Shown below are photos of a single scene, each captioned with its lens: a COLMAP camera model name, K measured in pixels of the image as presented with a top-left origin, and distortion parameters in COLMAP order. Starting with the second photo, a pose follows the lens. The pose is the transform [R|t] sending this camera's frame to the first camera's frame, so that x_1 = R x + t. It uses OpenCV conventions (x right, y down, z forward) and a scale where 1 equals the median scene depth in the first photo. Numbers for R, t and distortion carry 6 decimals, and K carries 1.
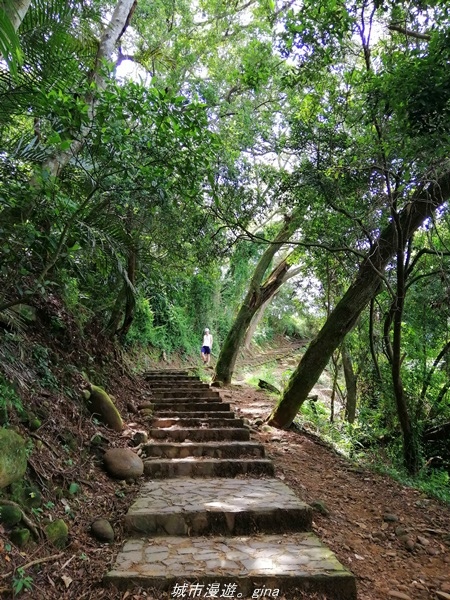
lens RADIAL K [[461.0, 0, 231.1], [0, 461.0, 297.5], [0, 0, 1]] dist [-0.033547, -0.034800]
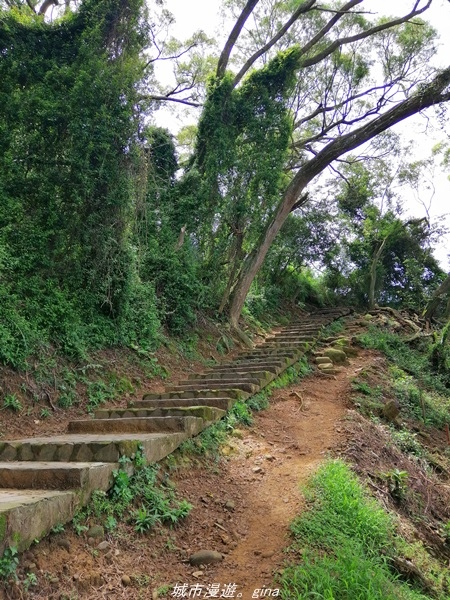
lens RADIAL K [[461.0, 0, 225.3], [0, 461.0, 300.1], [0, 0, 1]] dist [-0.033547, -0.034800]
pose [[0.999319, -0.008581, 0.035896, 0.020908], [0.006097, 0.997616, 0.068746, 0.111816], [-0.036400, -0.068480, 0.996988, 1.167493]]
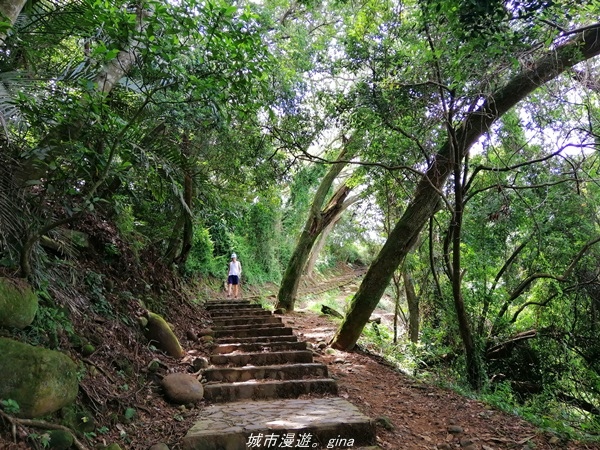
lens RADIAL K [[461.0, 0, 319.5], [0, 461.0, 227.0], [0, 0, 1]] dist [-0.033547, -0.034800]
pose [[0.998090, -0.025665, 0.056186, 0.005973], [0.026155, 0.999626, -0.007999, 0.025102], [-0.055960, 0.009453, 0.998388, 0.009694]]
